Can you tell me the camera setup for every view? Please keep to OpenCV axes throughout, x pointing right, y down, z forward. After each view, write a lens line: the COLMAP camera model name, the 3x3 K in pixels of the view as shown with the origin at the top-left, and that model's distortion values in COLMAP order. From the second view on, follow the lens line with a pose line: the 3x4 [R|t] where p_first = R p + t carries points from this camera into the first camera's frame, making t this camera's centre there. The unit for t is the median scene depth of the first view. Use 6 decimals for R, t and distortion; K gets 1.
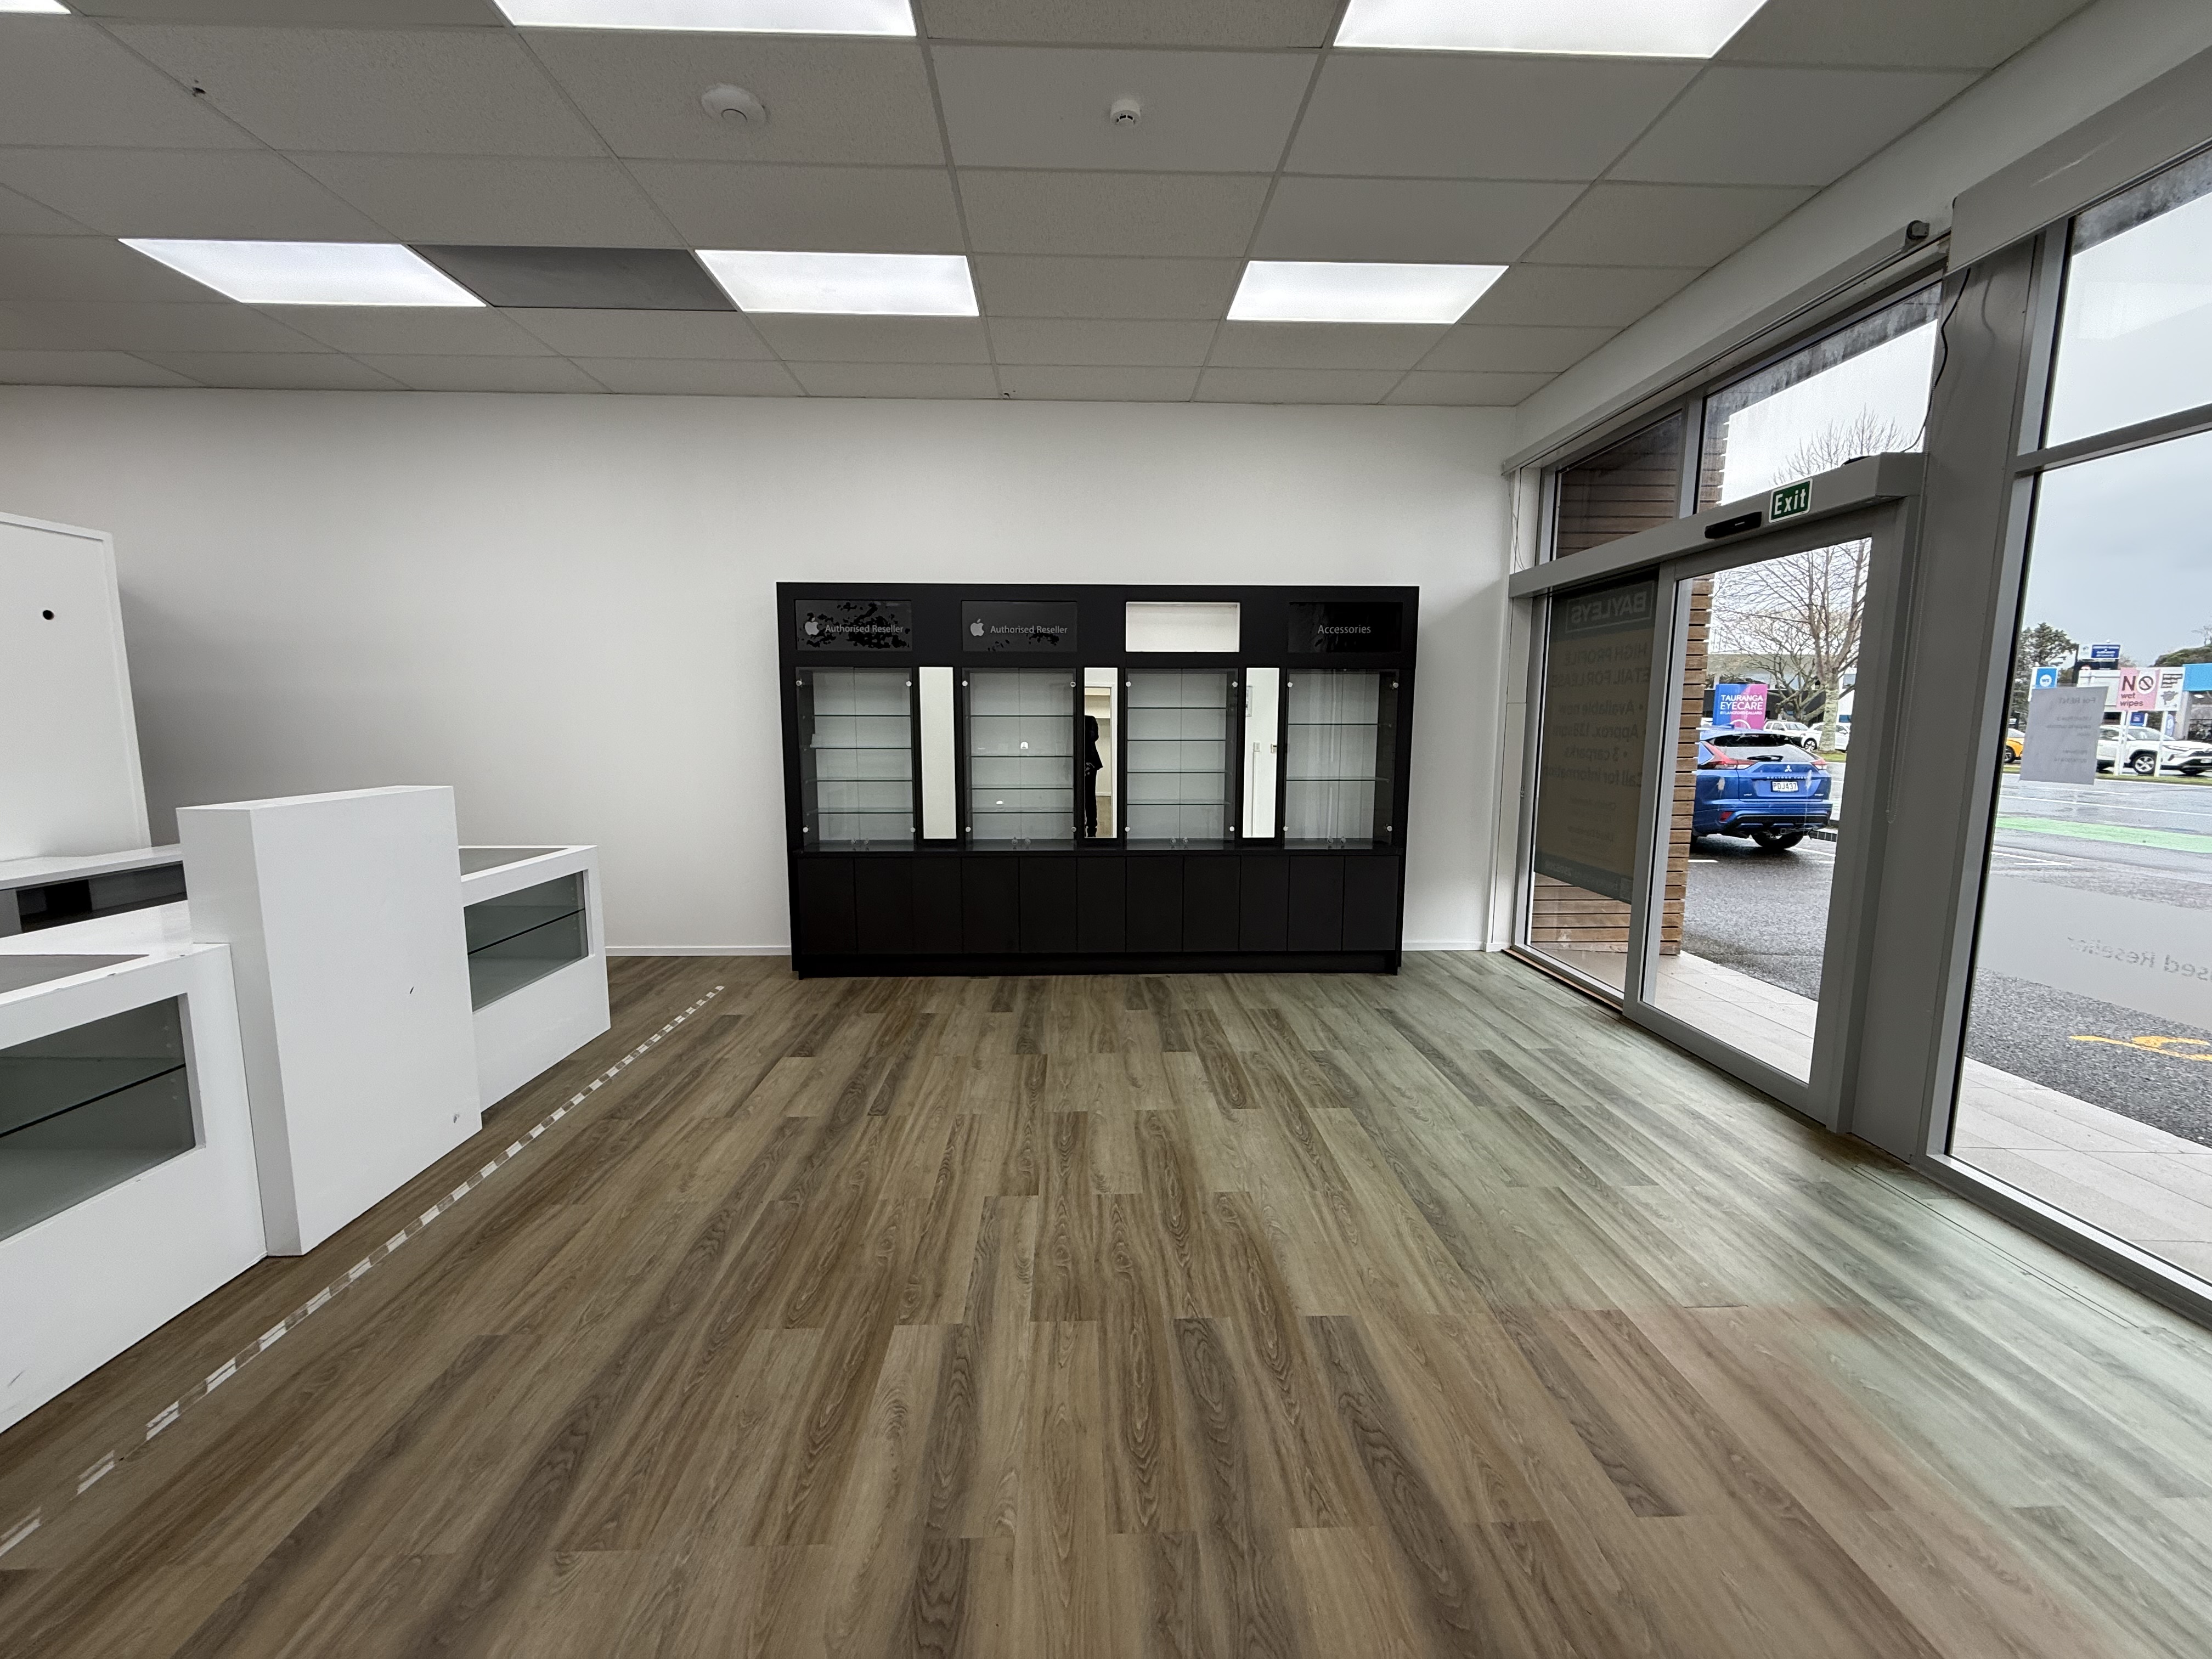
lens RADIAL K [[879.5, 0, 1106.0], [0, 879.5, 829.5], [0, 0, 1]] dist [-0.001936, -0.000138]
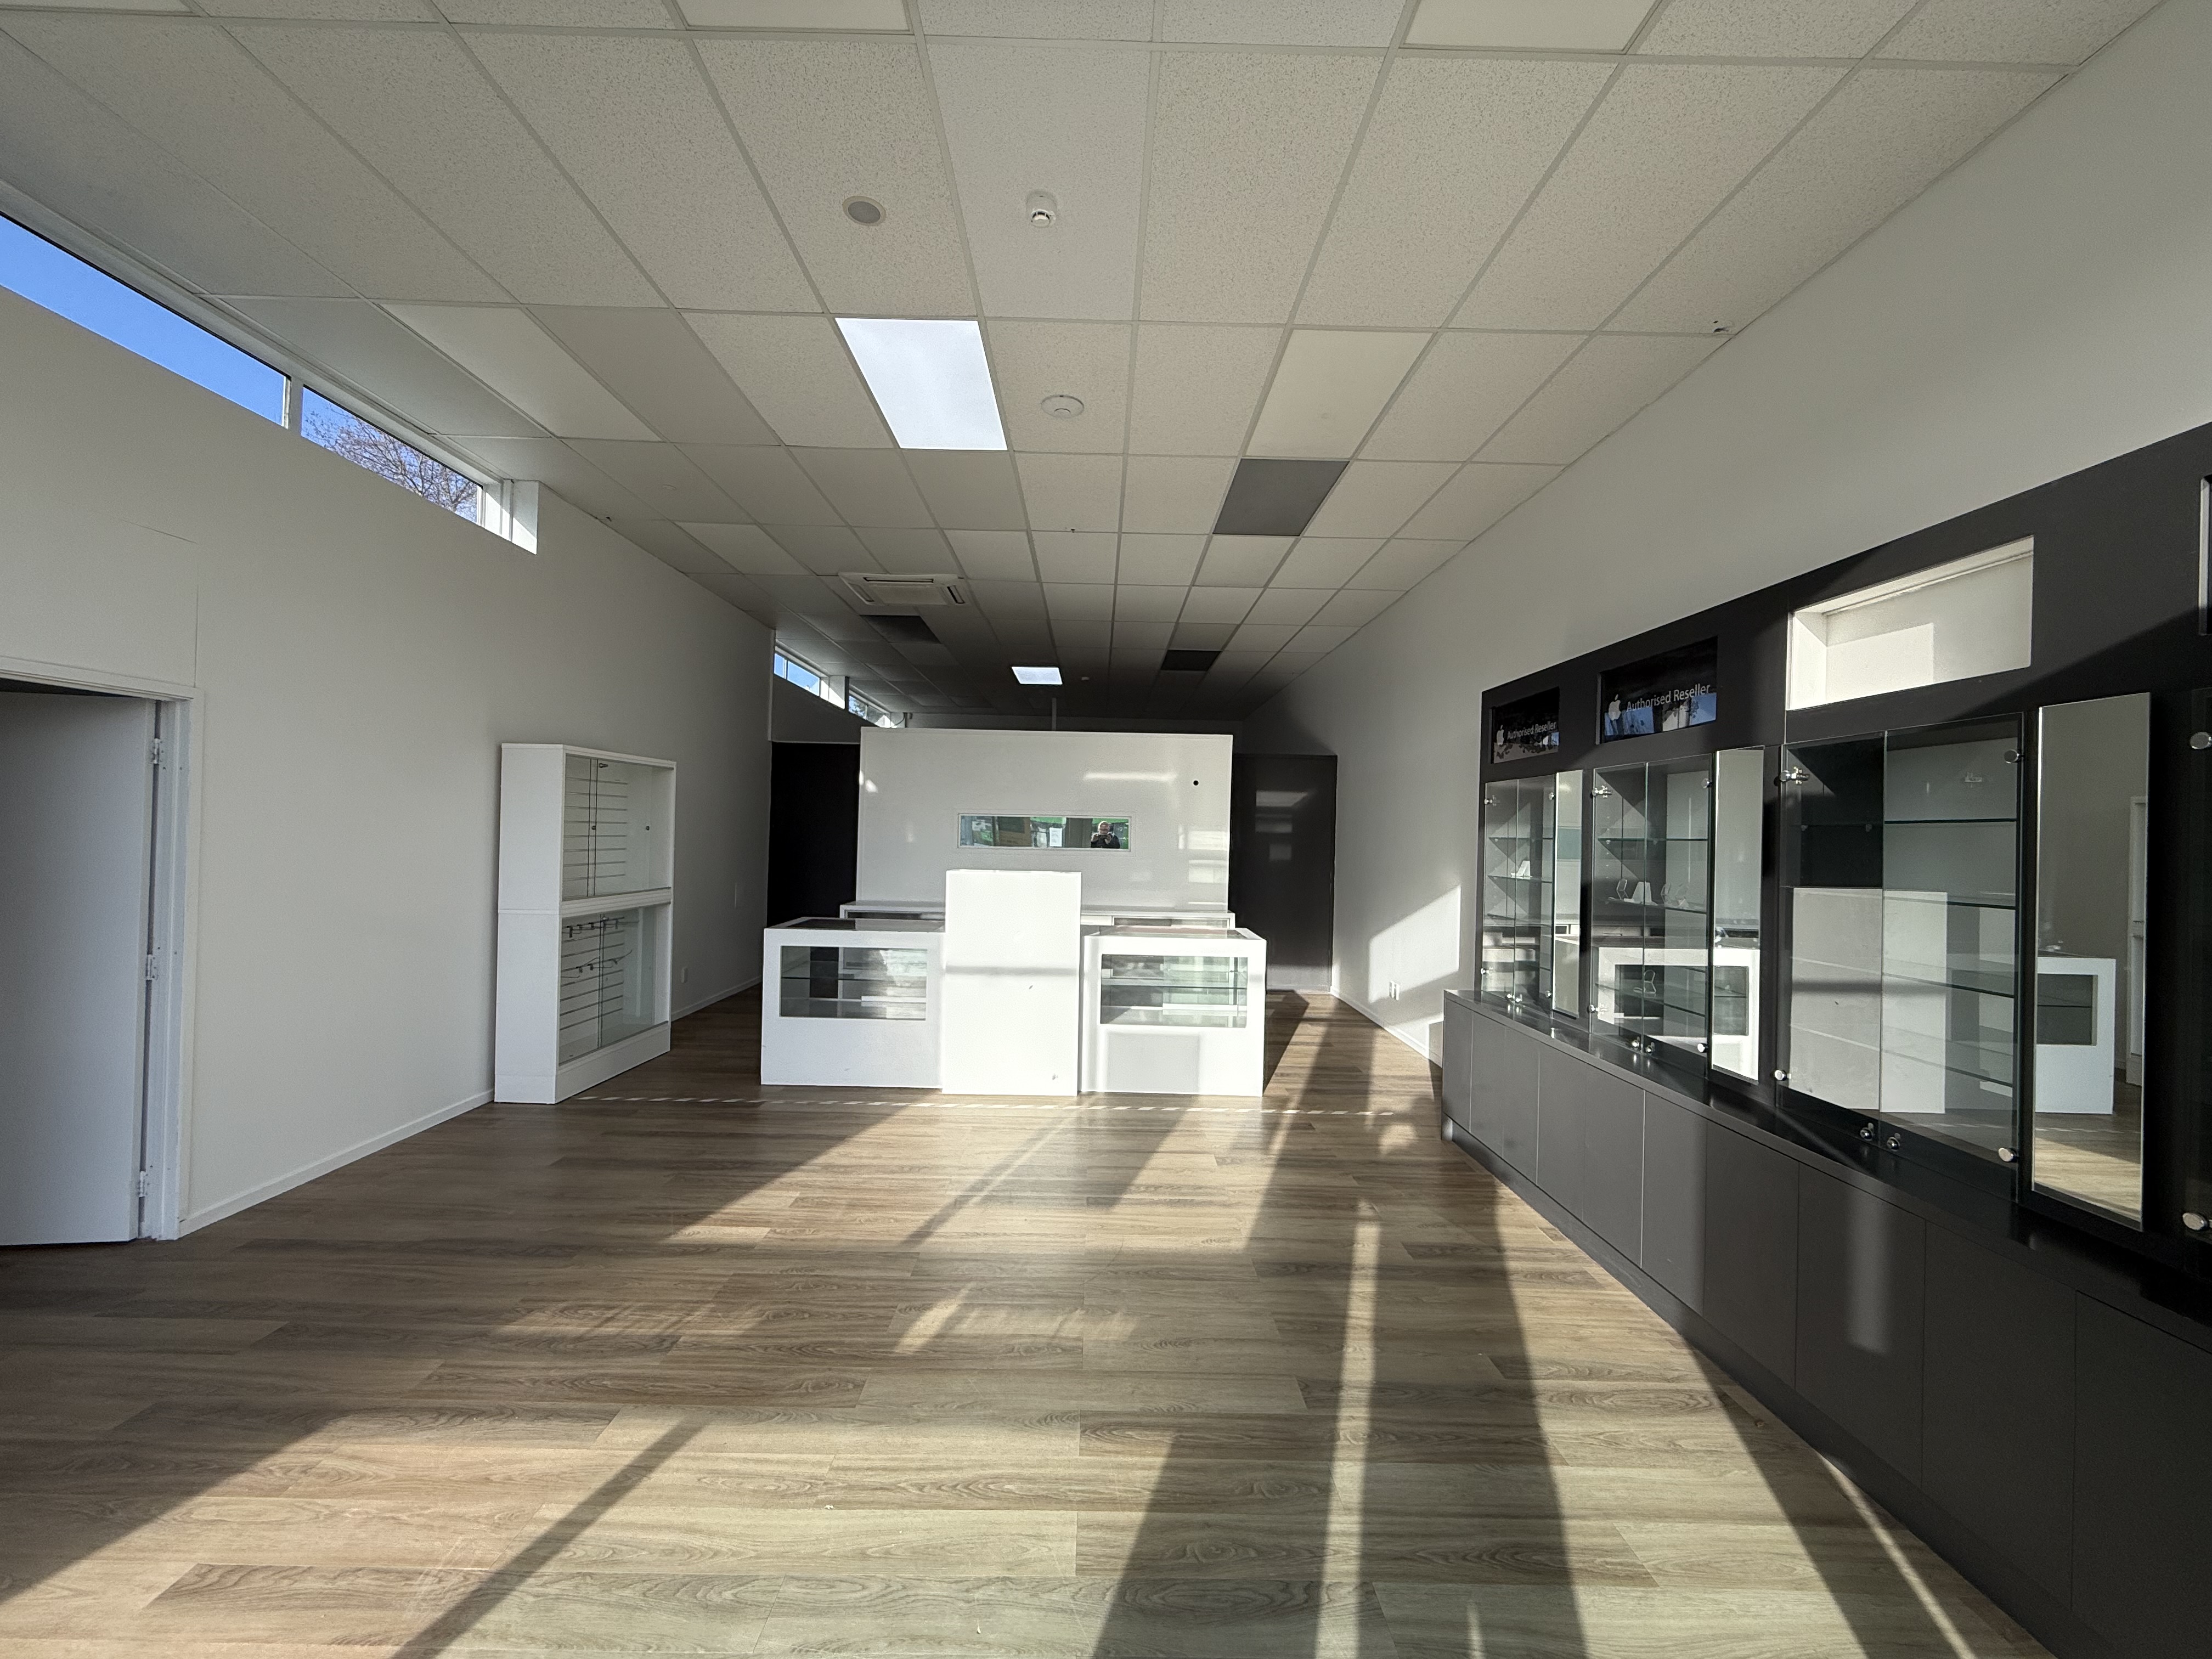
lens RADIAL K [[879.5, 0, 1106.0], [0, 879.5, 829.5], [0, 0, 1]] dist [-0.001936, -0.000138]
pose [[-0.033804, -0.008293, -0.999394, 1.091620], [-0.146458, 0.989212, -0.003255, -0.163308], [0.988639, 0.146259, -0.034654, 1.331646]]
